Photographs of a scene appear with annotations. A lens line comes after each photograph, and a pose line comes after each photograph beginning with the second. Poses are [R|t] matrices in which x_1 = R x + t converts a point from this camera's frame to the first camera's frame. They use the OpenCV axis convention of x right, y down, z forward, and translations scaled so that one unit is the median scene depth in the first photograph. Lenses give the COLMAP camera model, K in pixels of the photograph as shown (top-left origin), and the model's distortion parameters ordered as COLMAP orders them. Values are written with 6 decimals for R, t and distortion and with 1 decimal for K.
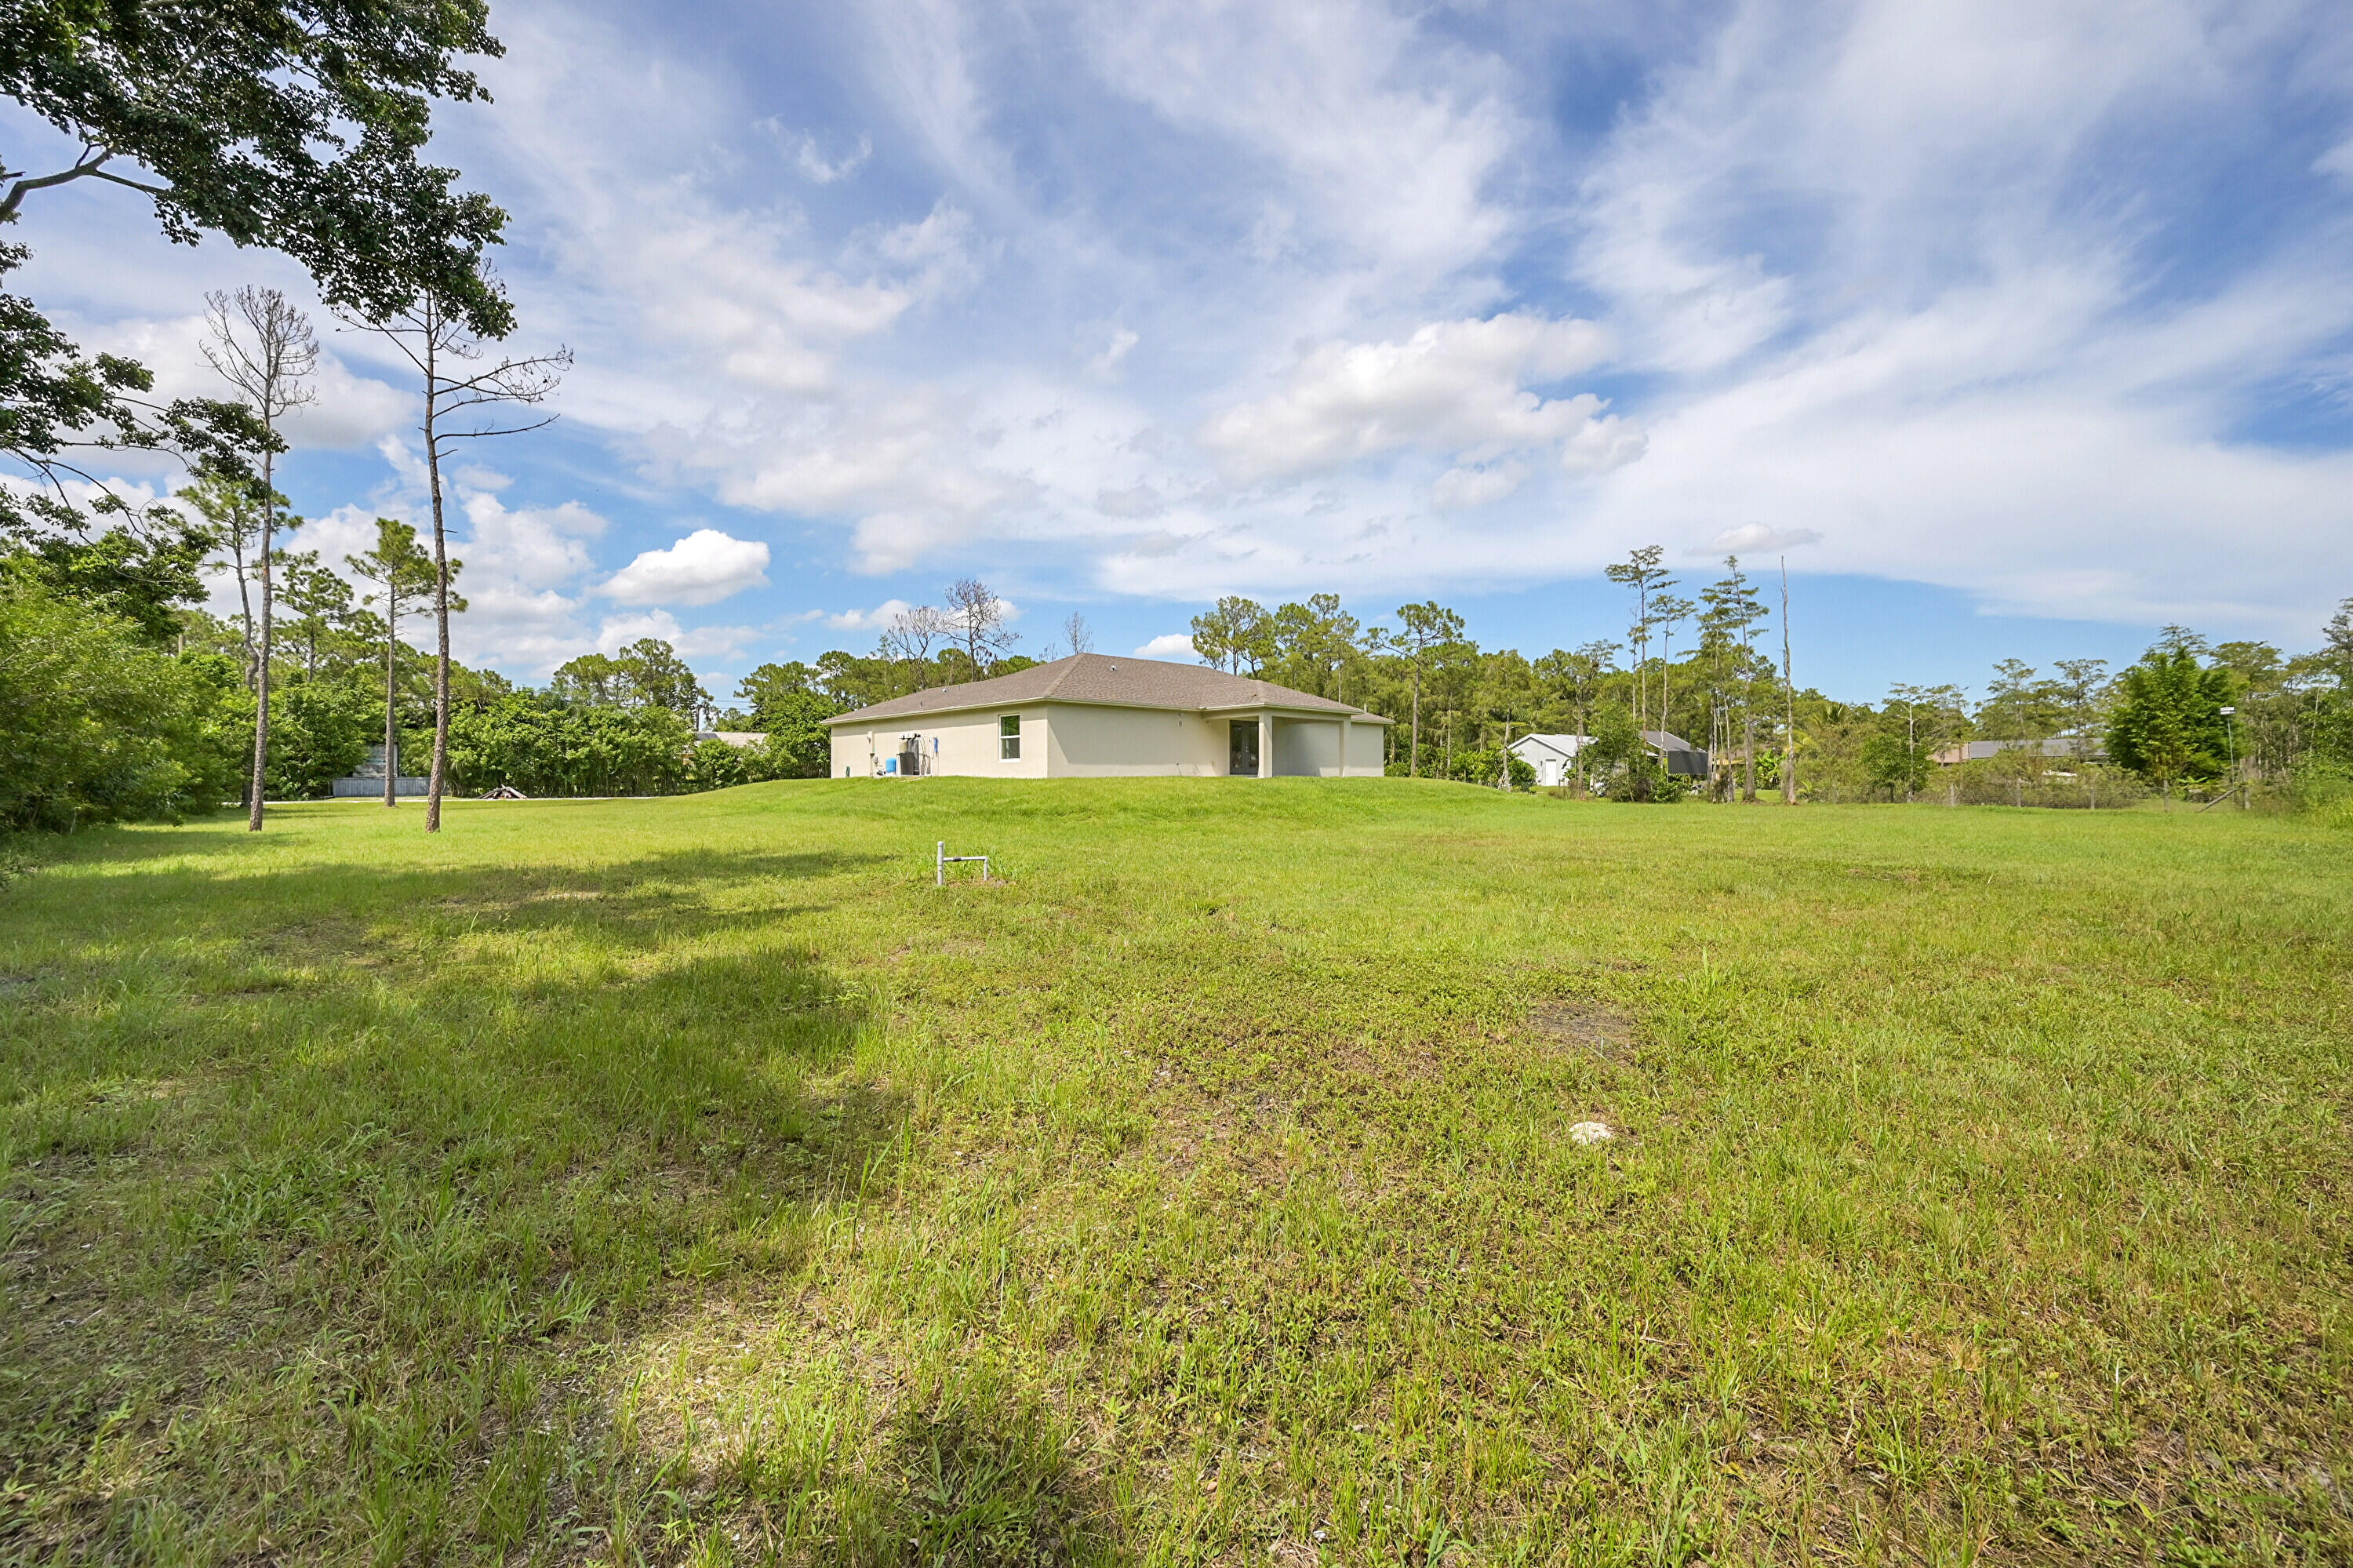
lens RADIAL K [[956.0, 0, 1176.5], [0, 956.0, 784.0], [0, 0, 1]] dist [0.000494, 0.000037]
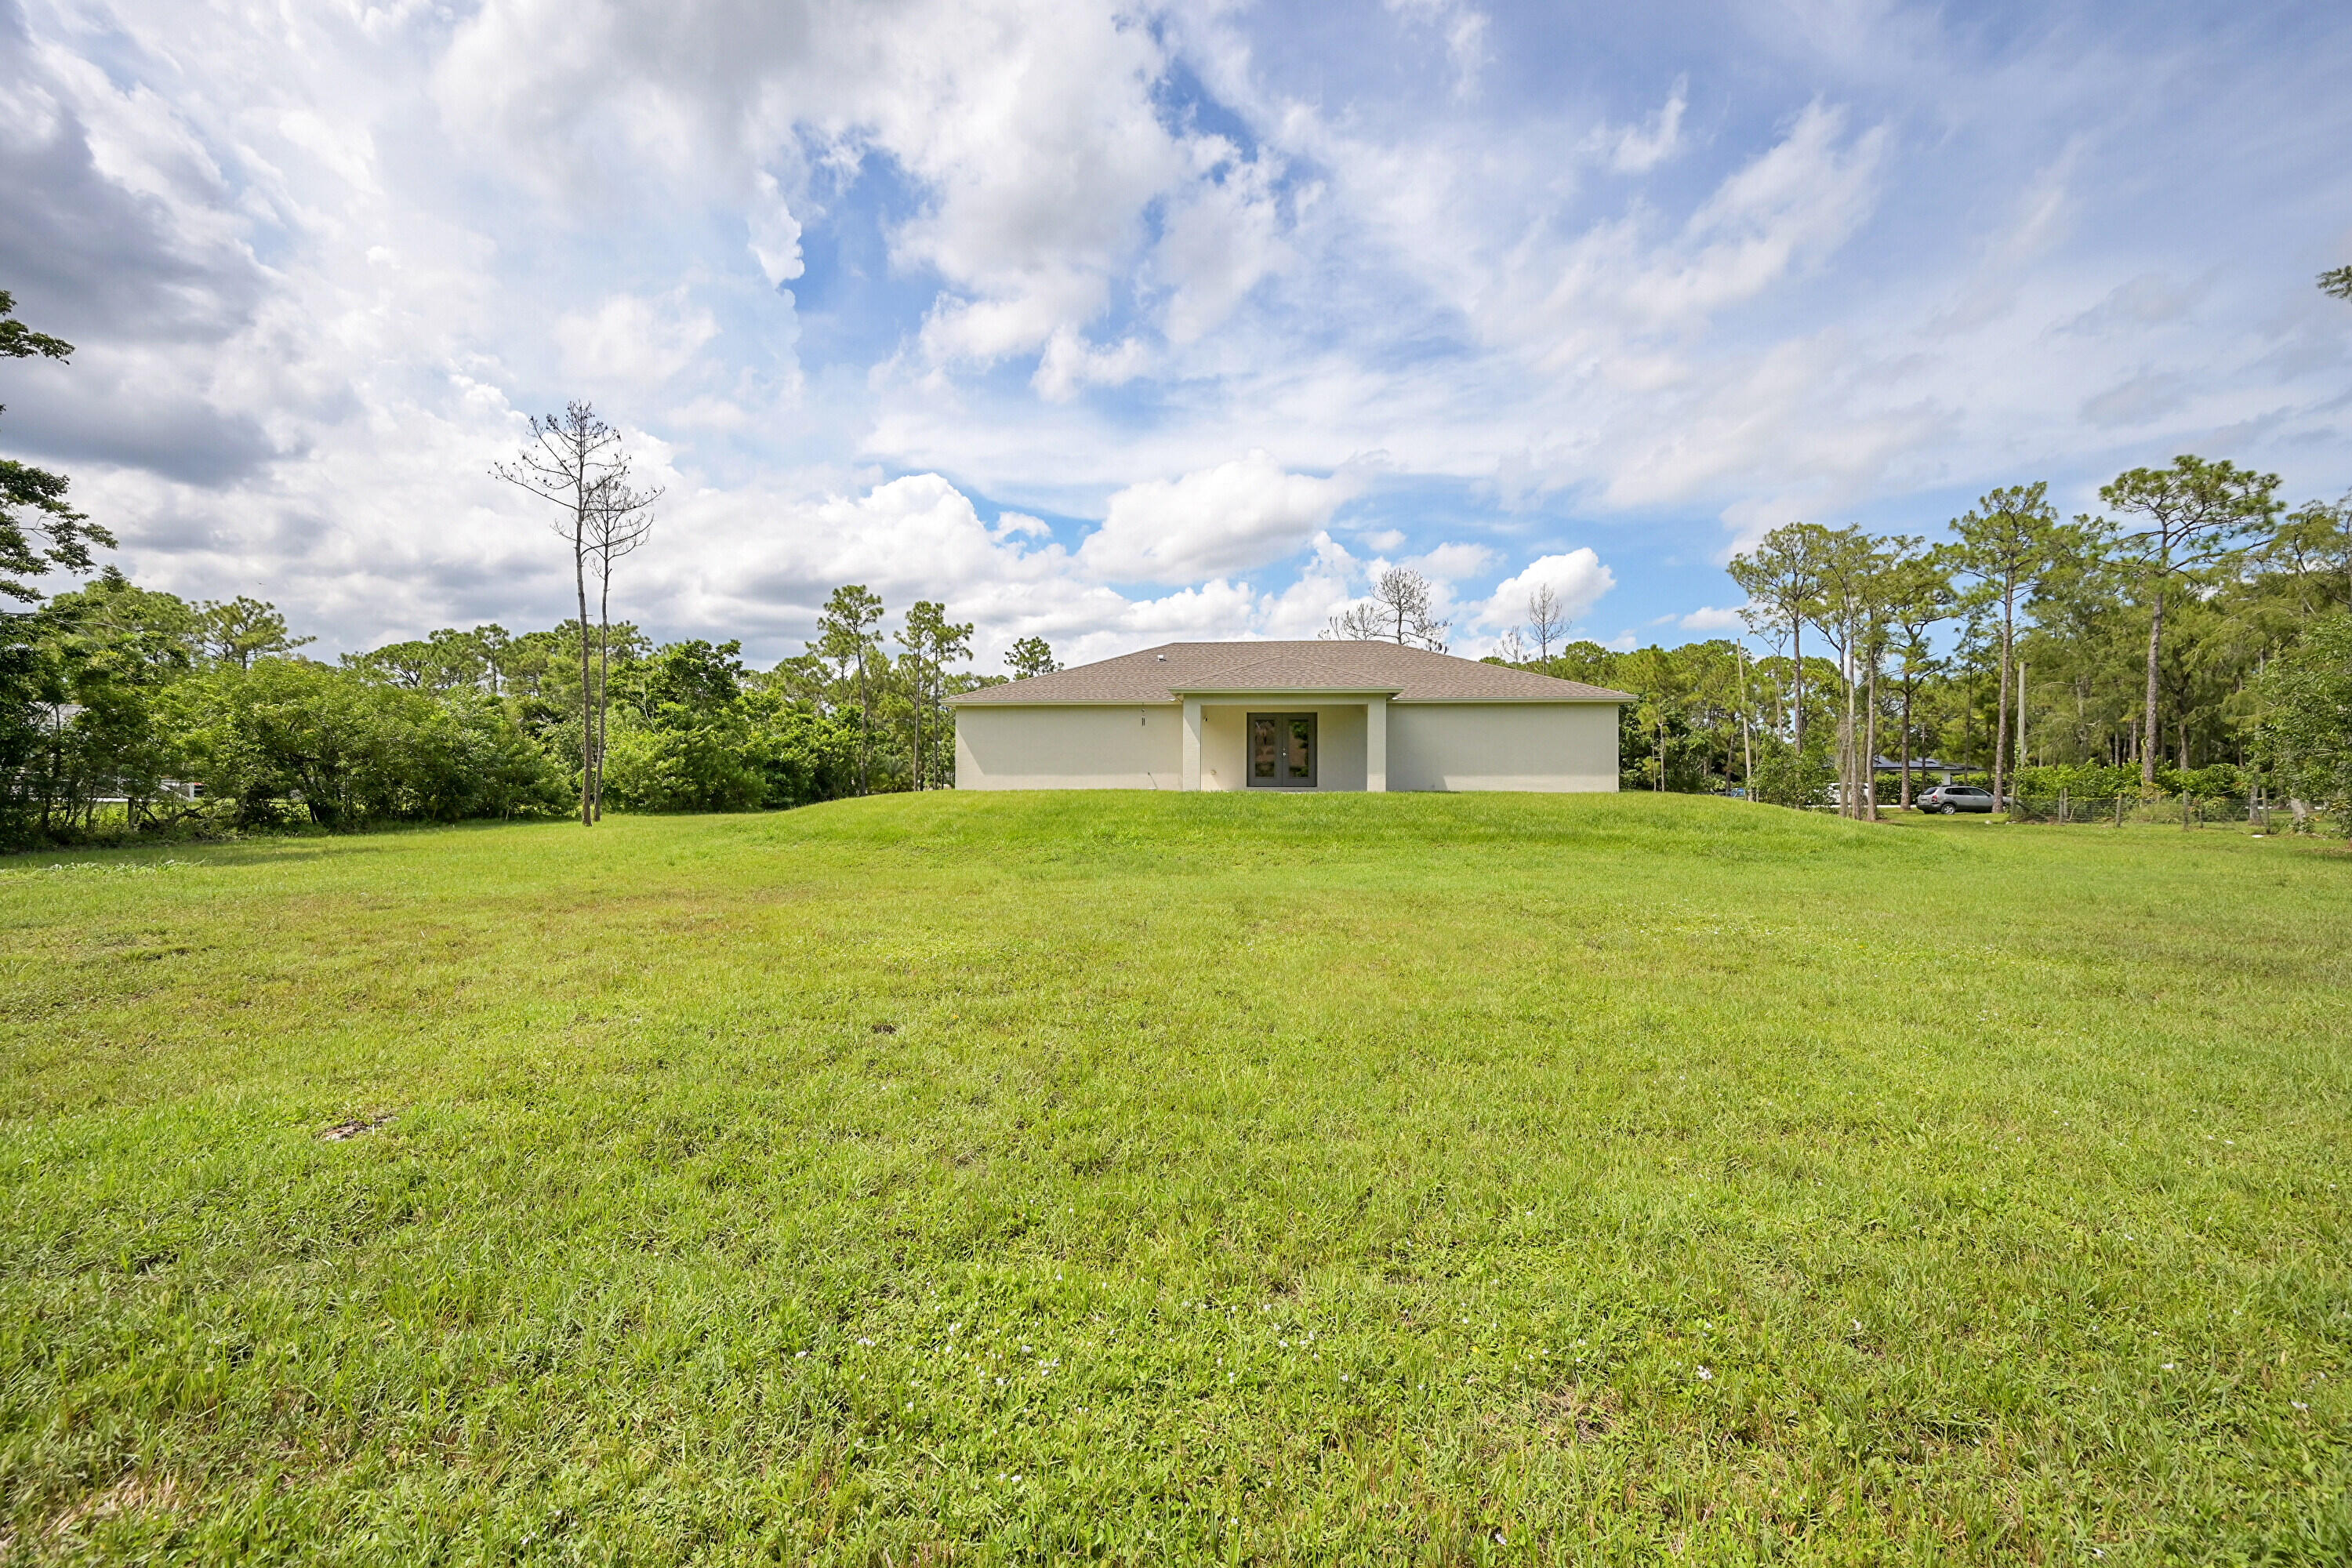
lens RADIAL K [[955.6, 0, 1176.0], [0, 955.6, 784.0], [0, 0, 1]] dist [0.000494, 0.000037]
pose [[0.667971, -0.003462, -0.744179, 0.476804], [-0.005351, 0.999941, -0.009455, -0.005308], [0.744168, 0.010297, 0.667913, 0.393299]]
